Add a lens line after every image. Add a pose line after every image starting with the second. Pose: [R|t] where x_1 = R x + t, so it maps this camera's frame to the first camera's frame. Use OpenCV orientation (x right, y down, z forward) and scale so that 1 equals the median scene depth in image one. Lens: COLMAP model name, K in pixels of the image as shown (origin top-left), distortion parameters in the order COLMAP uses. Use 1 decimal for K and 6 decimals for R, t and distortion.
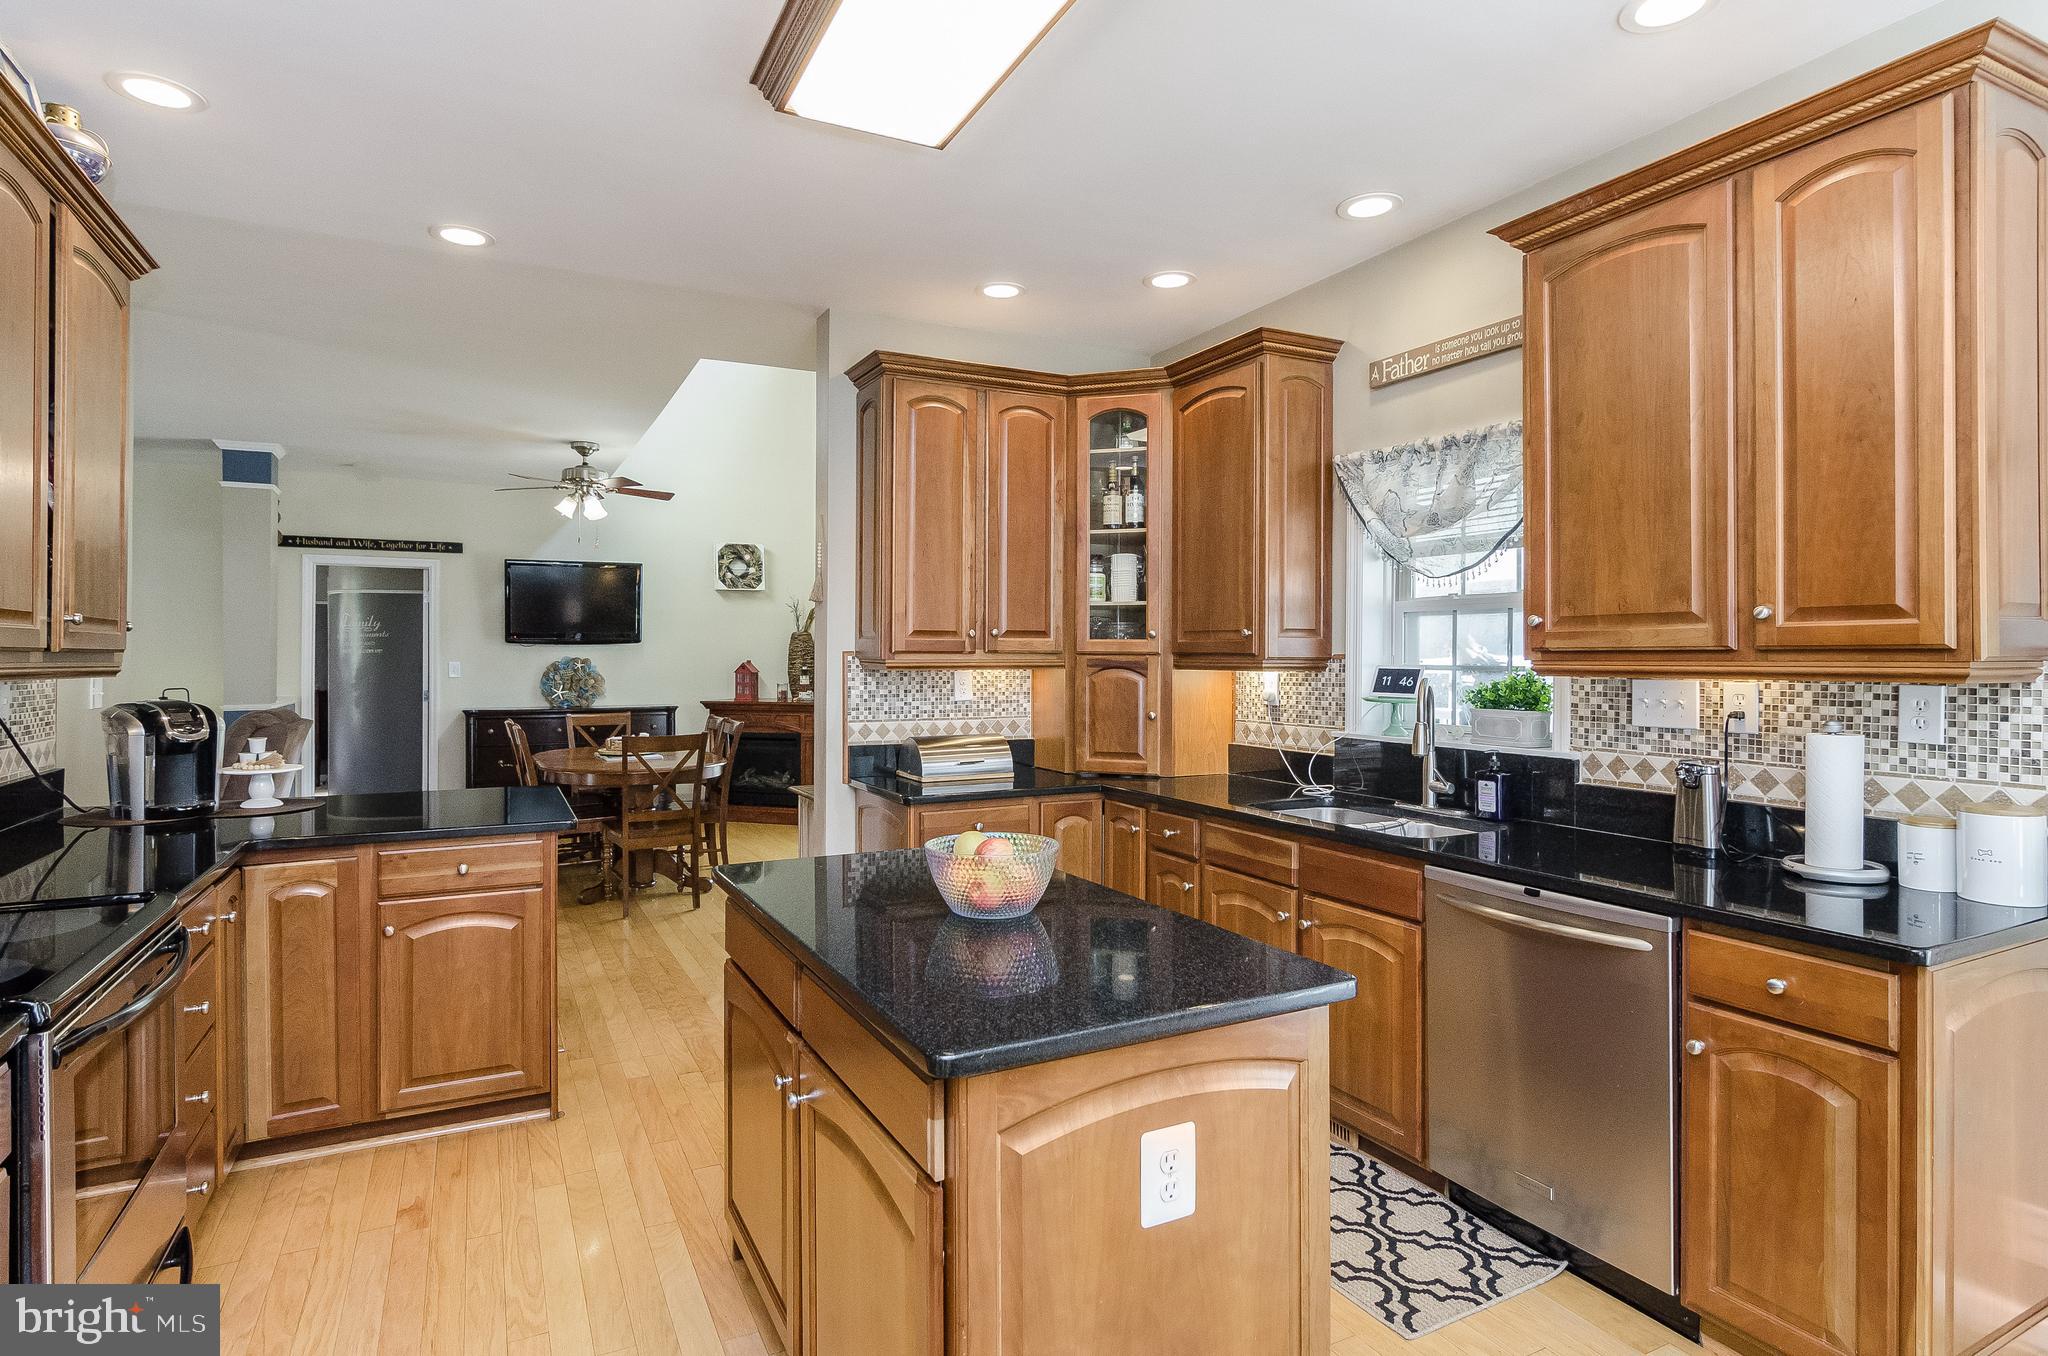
lens RADIAL K [[1060.8, 0, 1001.8], [0, 1060.8, 648.3], [0, 0, 1]] dist [-0.005331, 0.001072]
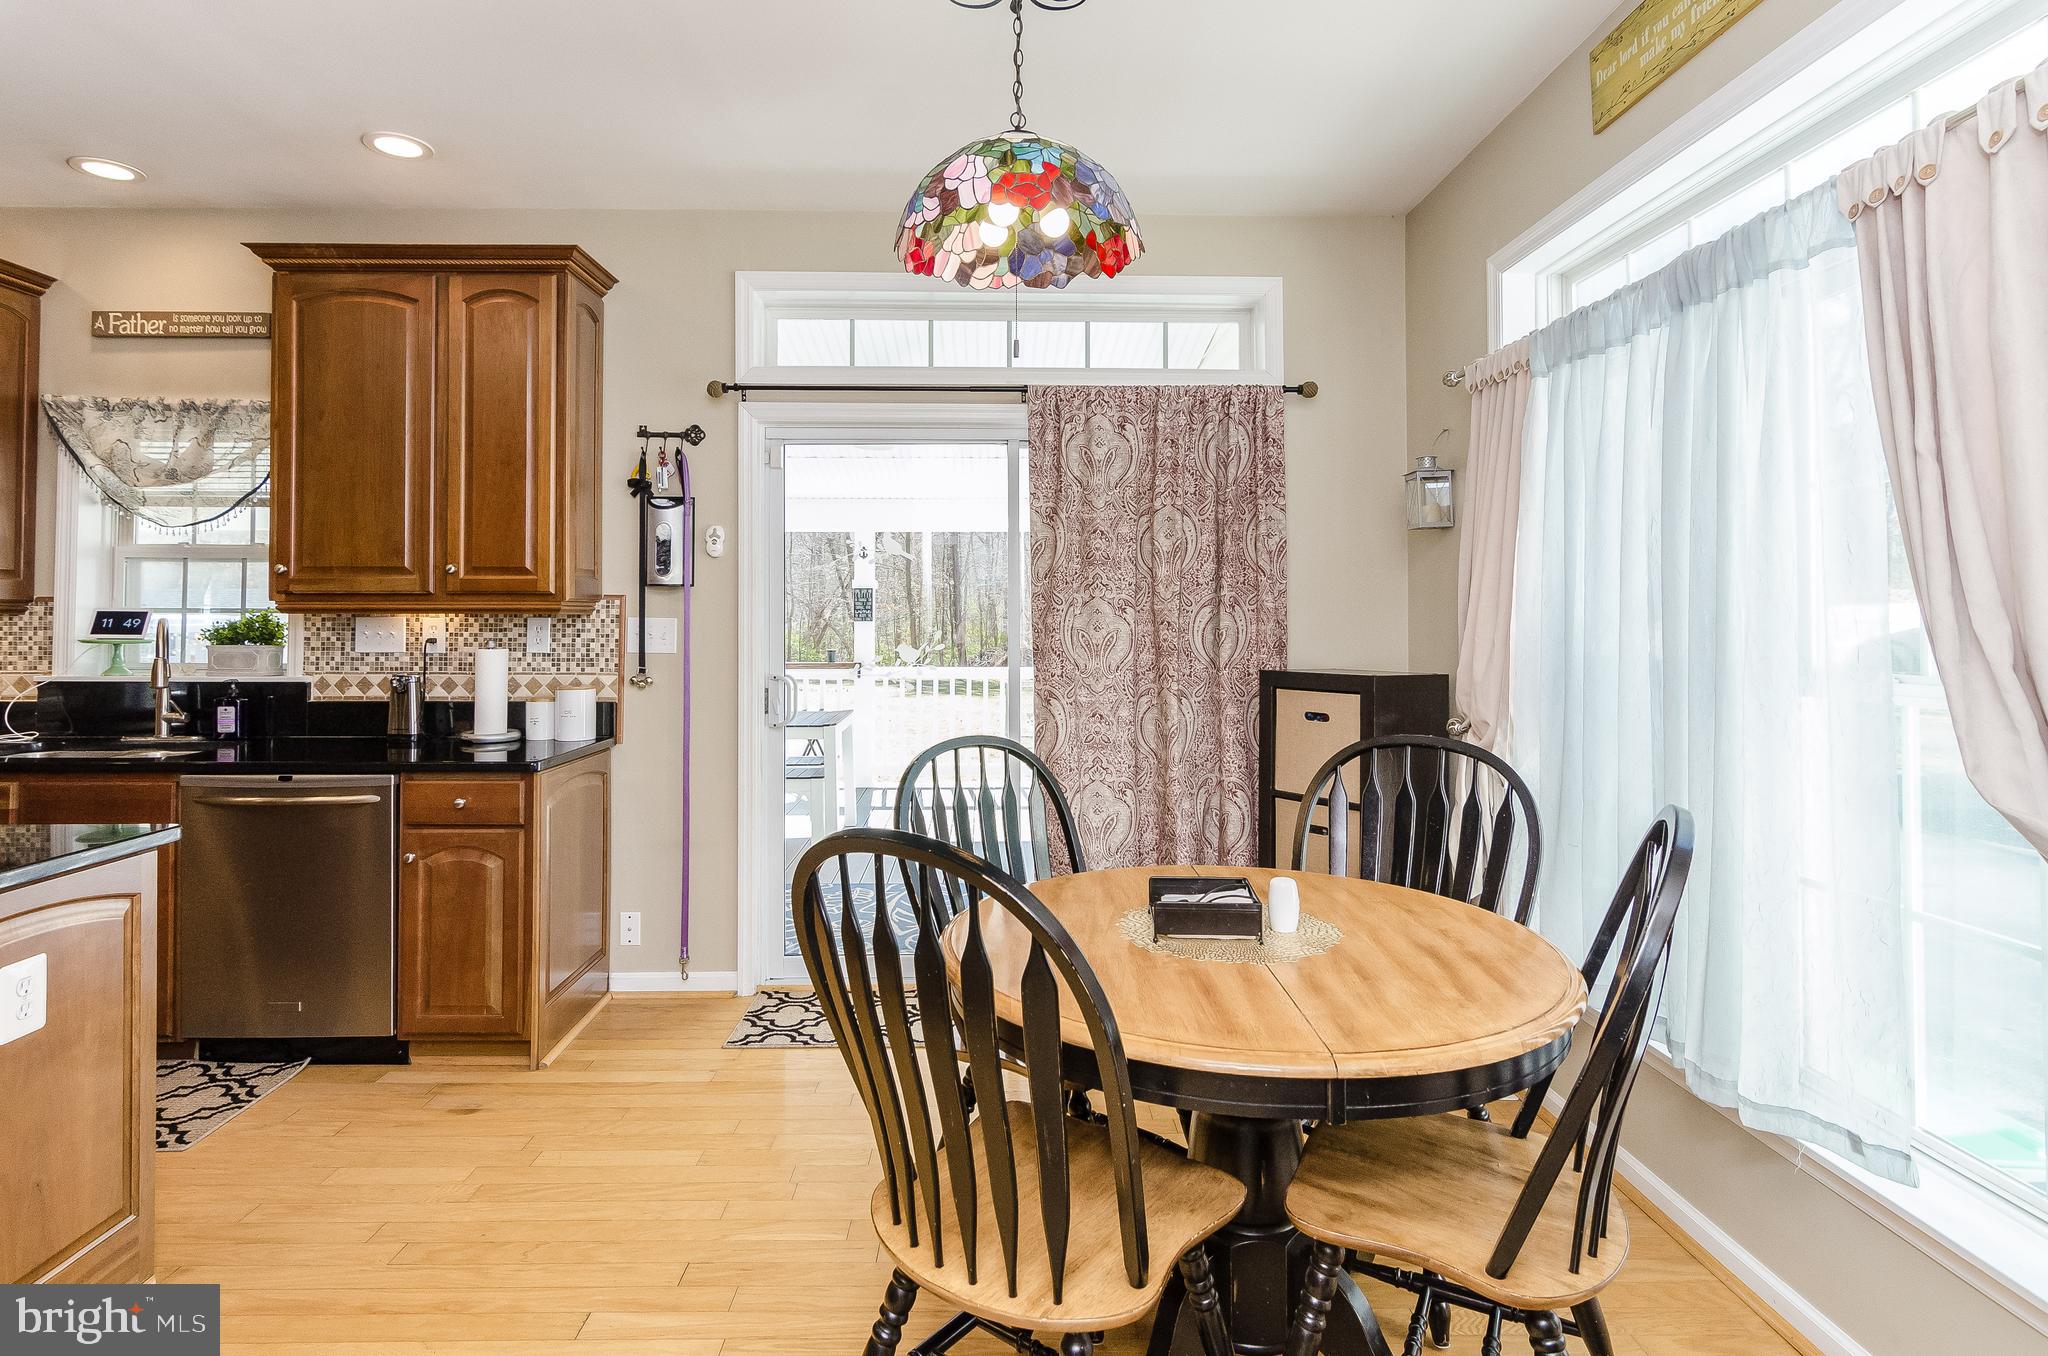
lens RADIAL K [[1070.3, 0, 1026.1], [0, 1070.3, 612.6], [0, 0, 1]] dist [-0.000967, -0.001547]
pose [[0.420252, 0.007492, 0.907376, -0.269426], [-0.007932, 0.999958, -0.004583, 0.024206], [-0.907373, -0.005271, 0.420294, -0.324256]]
